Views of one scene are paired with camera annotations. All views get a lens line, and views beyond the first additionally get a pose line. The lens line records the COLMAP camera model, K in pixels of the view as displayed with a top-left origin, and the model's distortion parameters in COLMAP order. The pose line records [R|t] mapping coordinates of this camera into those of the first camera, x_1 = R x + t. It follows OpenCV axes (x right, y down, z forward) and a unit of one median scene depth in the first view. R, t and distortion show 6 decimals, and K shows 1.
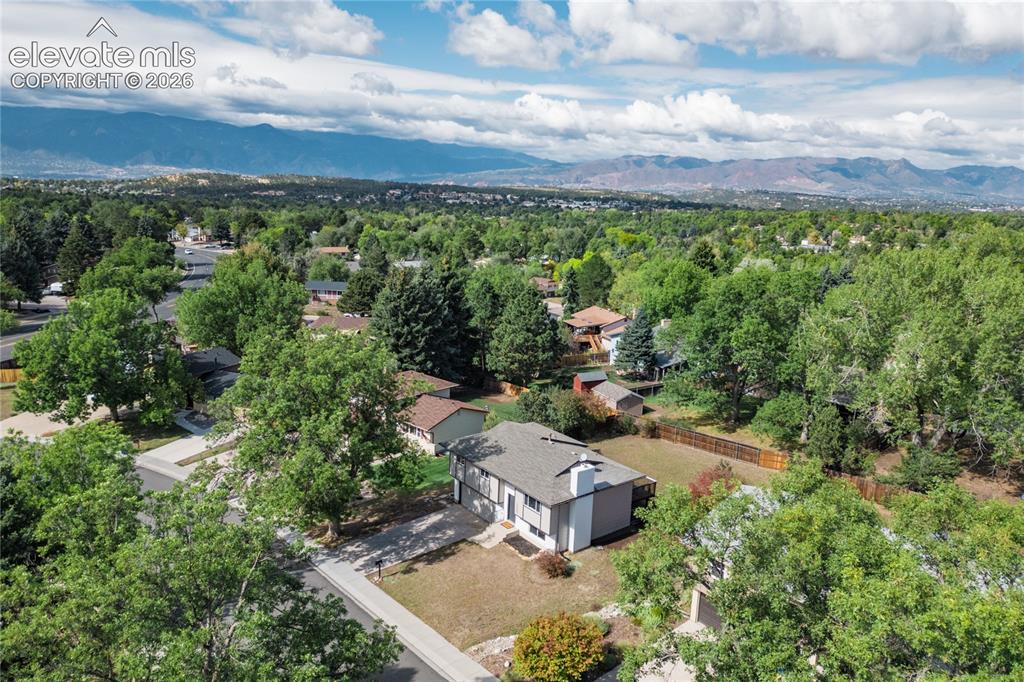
lens RADIAL K [[713.3, 0, 512.4], [0, 713.3, 351.4], [0, 0, 1]] dist [0.076979, -0.071647]
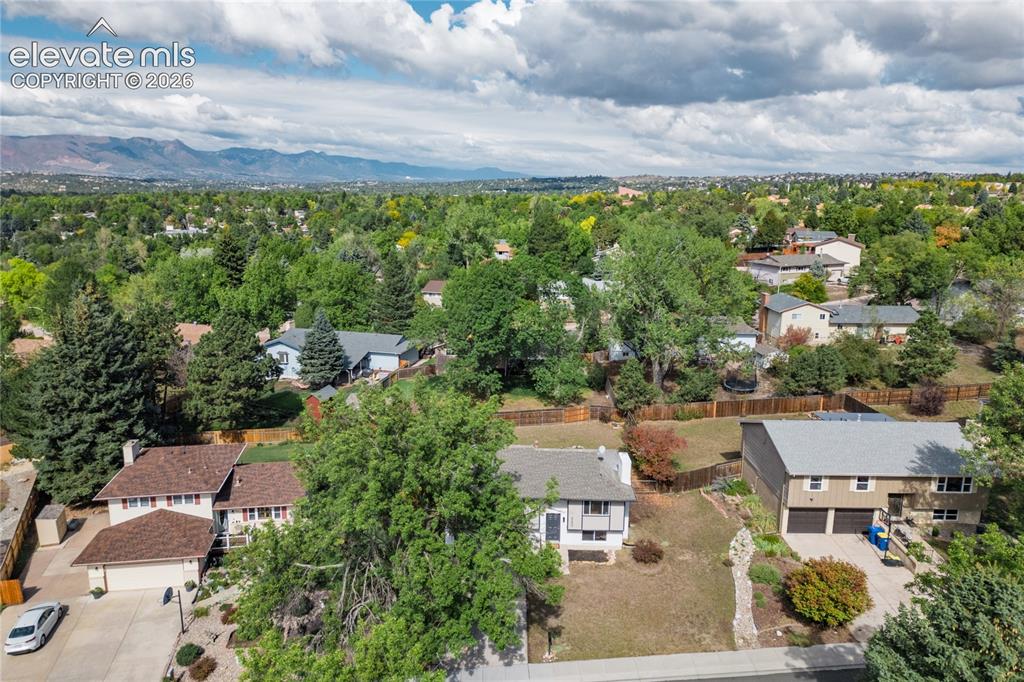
lens RADIAL K [[716.6, 0, 512.0], [0, 716.6, 341.0], [0, 0, 1]] dist [0.074678, -0.068475]
pose [[0.619712, -0.196892, 0.759731, -0.415687], [0.188678, 0.977006, 0.099297, -0.074610], [-0.761812, 0.081809, 0.642611, 0.236094]]
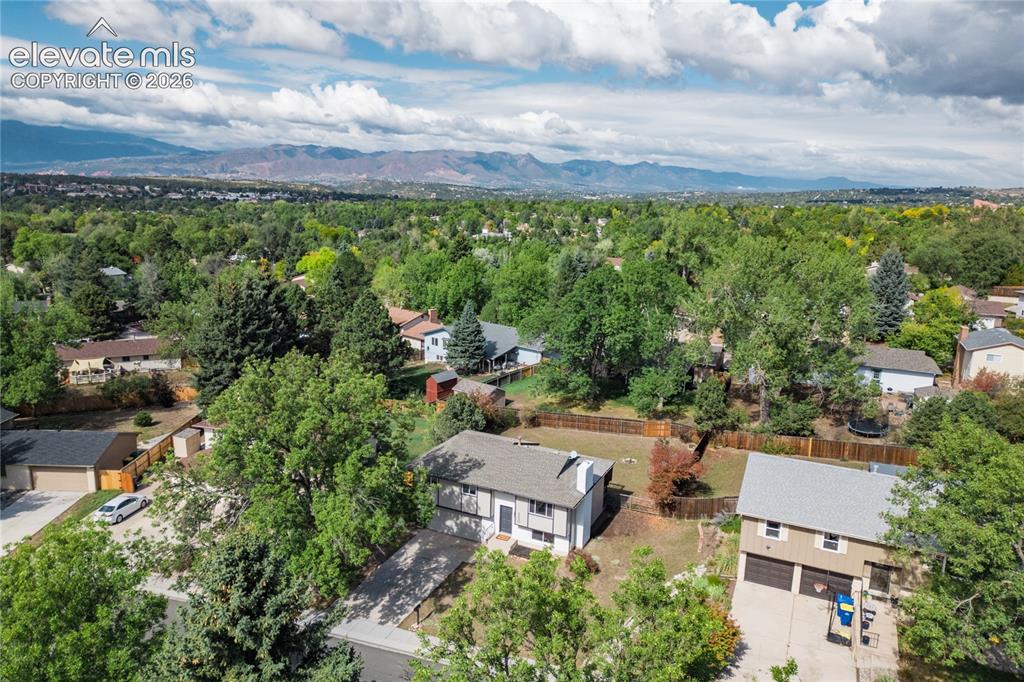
lens RADIAL K [[713.3, 0, 512.4], [0, 713.3, 351.4], [0, 0, 1]] dist [0.076979, -0.071647]
pose [[0.895853, -0.111630, 0.430100, -0.225756], [0.106370, 0.993662, 0.036342, -0.025270], [-0.431431, 0.013193, 0.902050, 0.064834]]
